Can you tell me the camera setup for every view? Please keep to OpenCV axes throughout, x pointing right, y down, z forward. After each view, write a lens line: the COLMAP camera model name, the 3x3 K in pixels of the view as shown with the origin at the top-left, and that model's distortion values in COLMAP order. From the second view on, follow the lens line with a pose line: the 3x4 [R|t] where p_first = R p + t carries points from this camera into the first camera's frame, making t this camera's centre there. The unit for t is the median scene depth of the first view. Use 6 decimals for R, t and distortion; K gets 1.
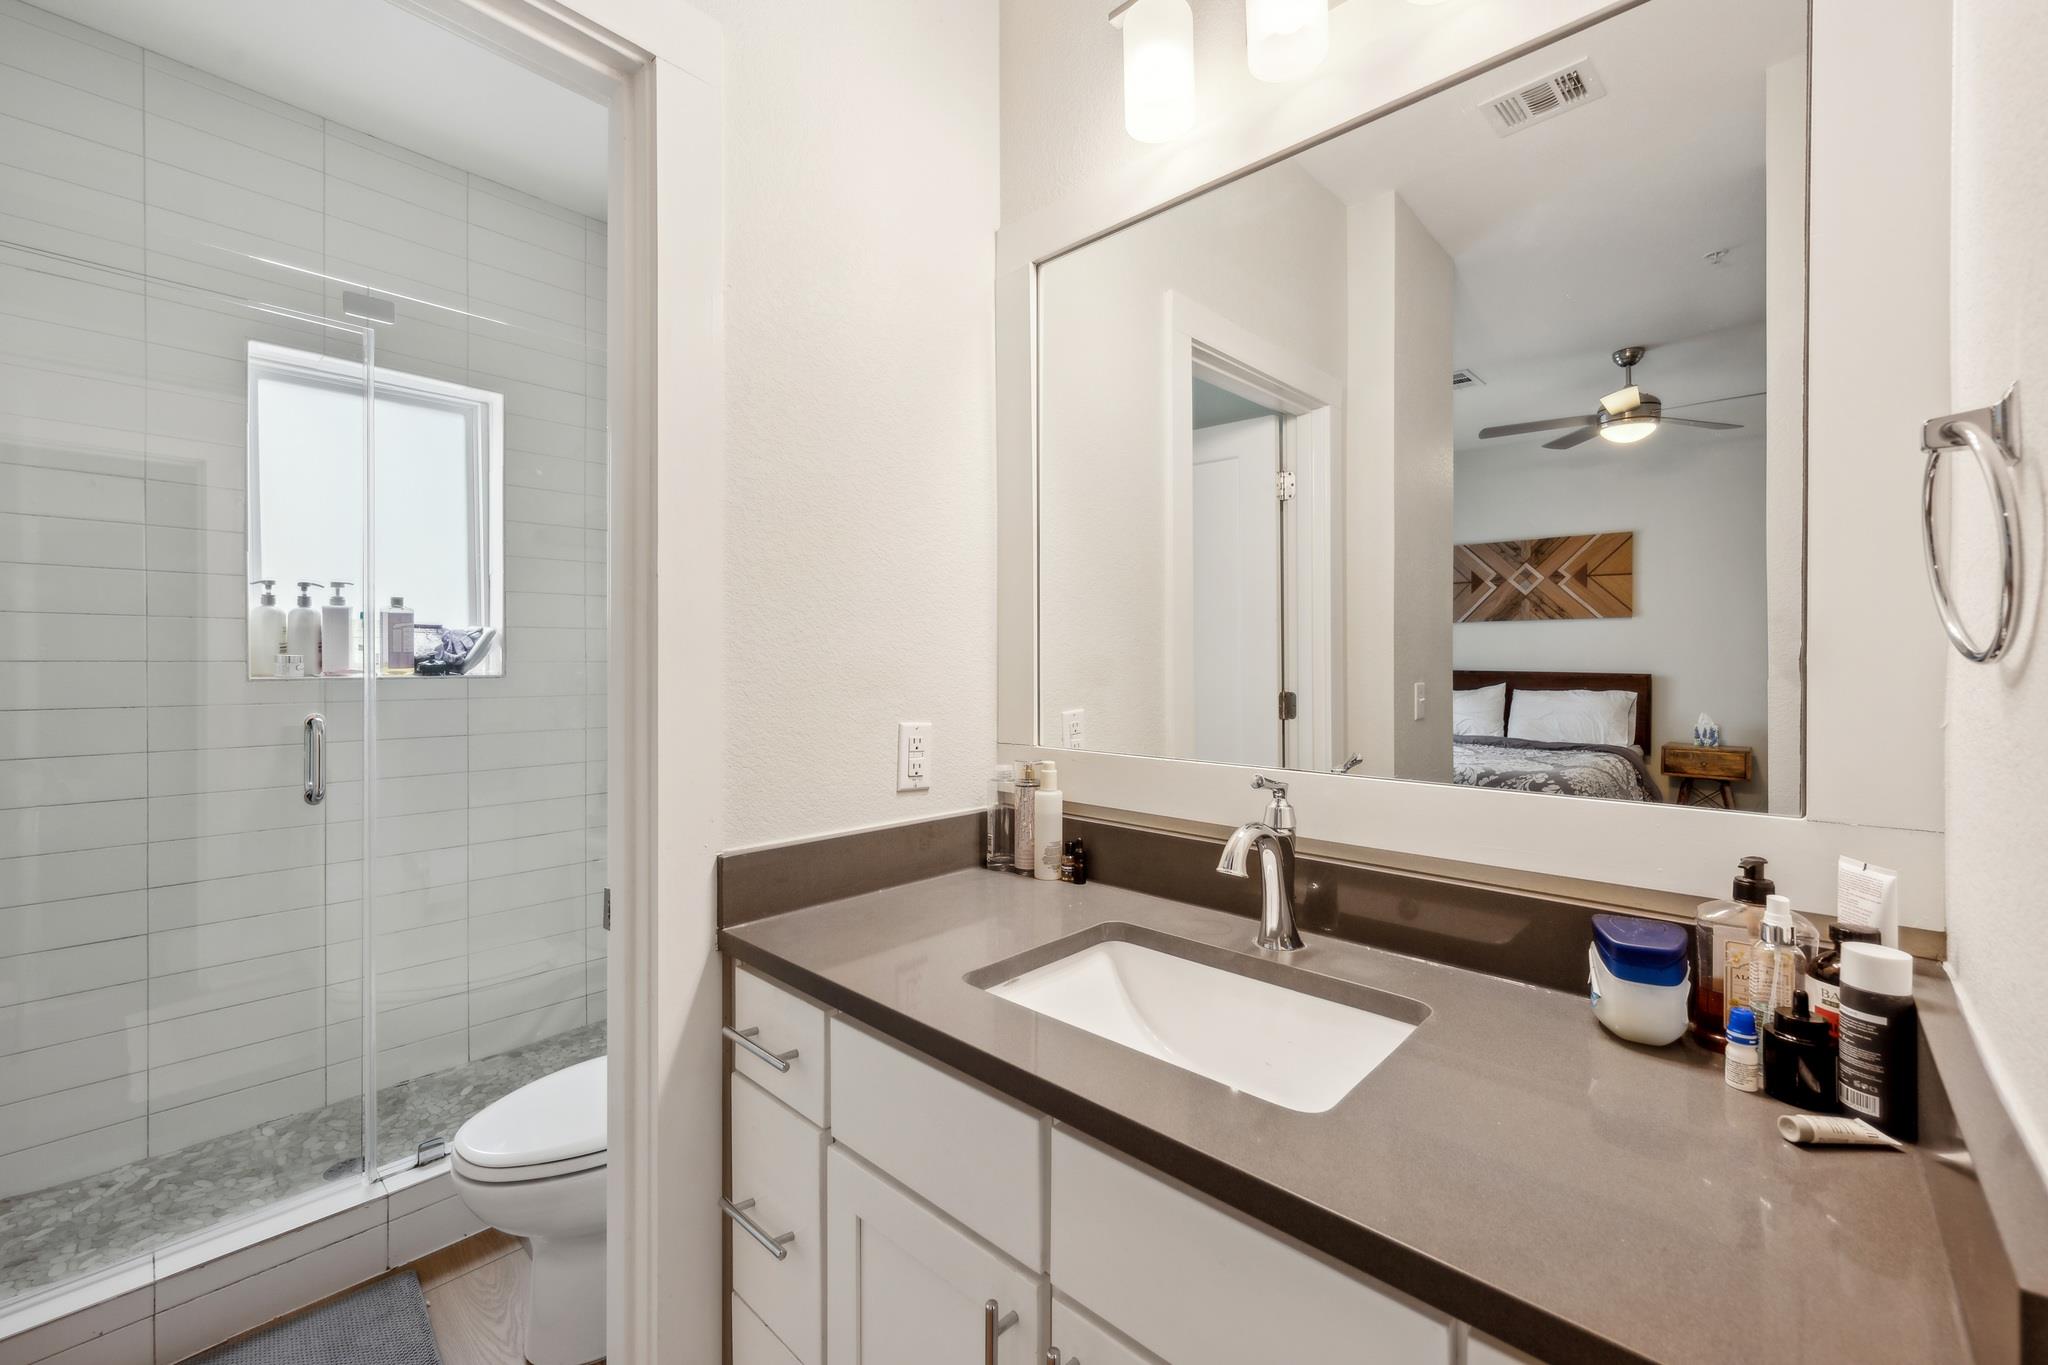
lens RADIAL K [[820.6, 0, 1021.0], [0, 820.6, 667.0], [0, 0, 1]] dist [0.000489, -0.000013]
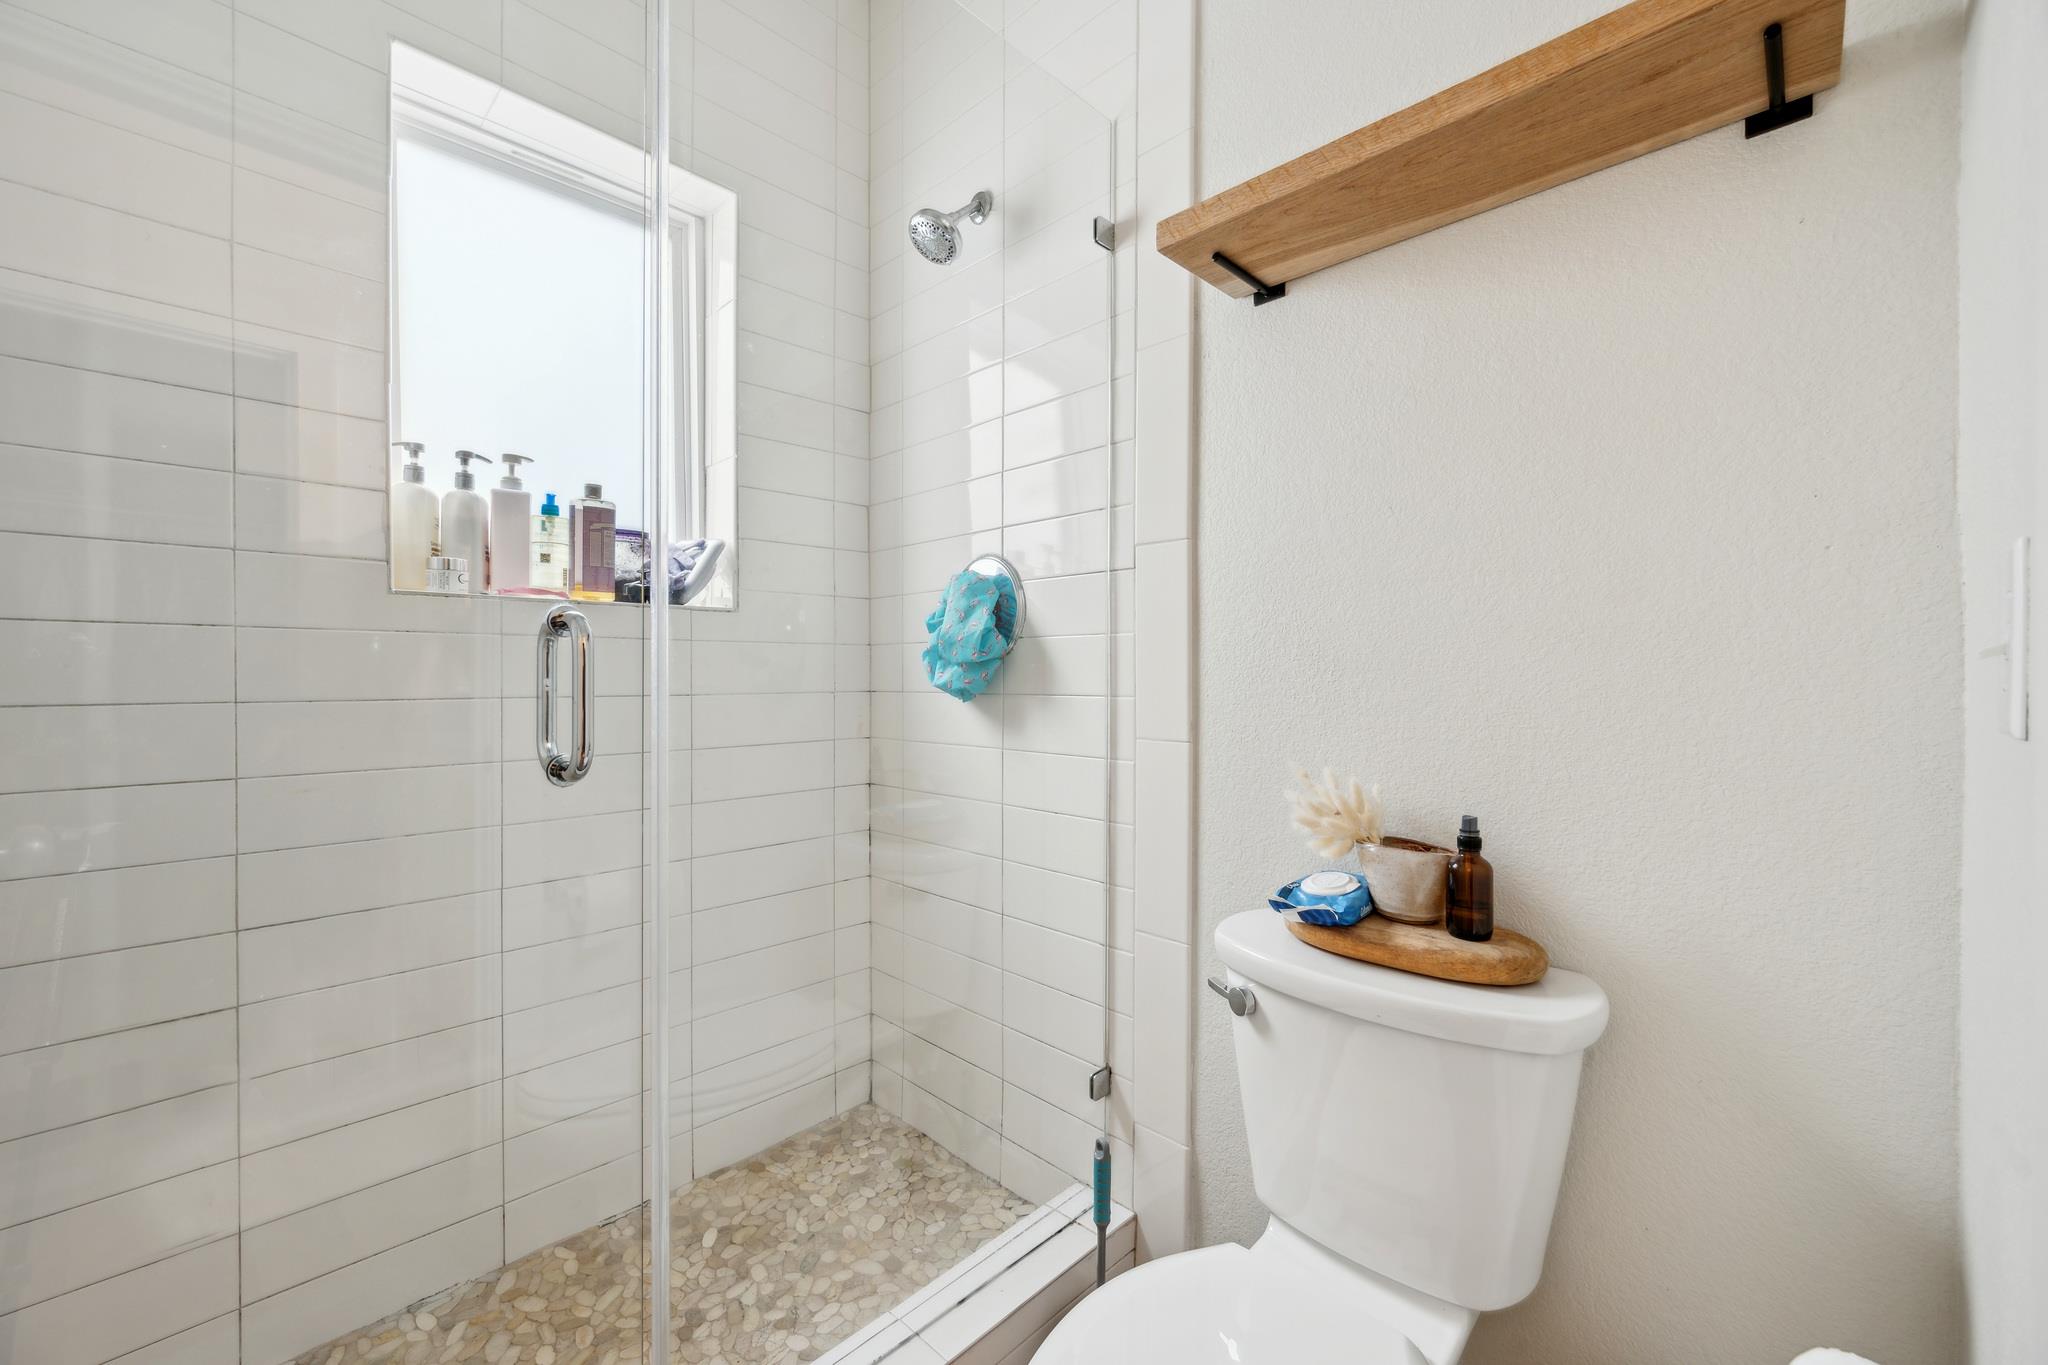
lens RADIAL K [[809.8, 0, 1024.0], [0, 809.8, 682.5], [0, 0, 1]] dist [-0.002230, -0.000144]
pose [[0.999553, 0.002832, -0.029762, -0.411032], [-0.002668, 0.999981, 0.005534, 0.073481], [0.029777, -0.005453, 0.999542, 0.373155]]
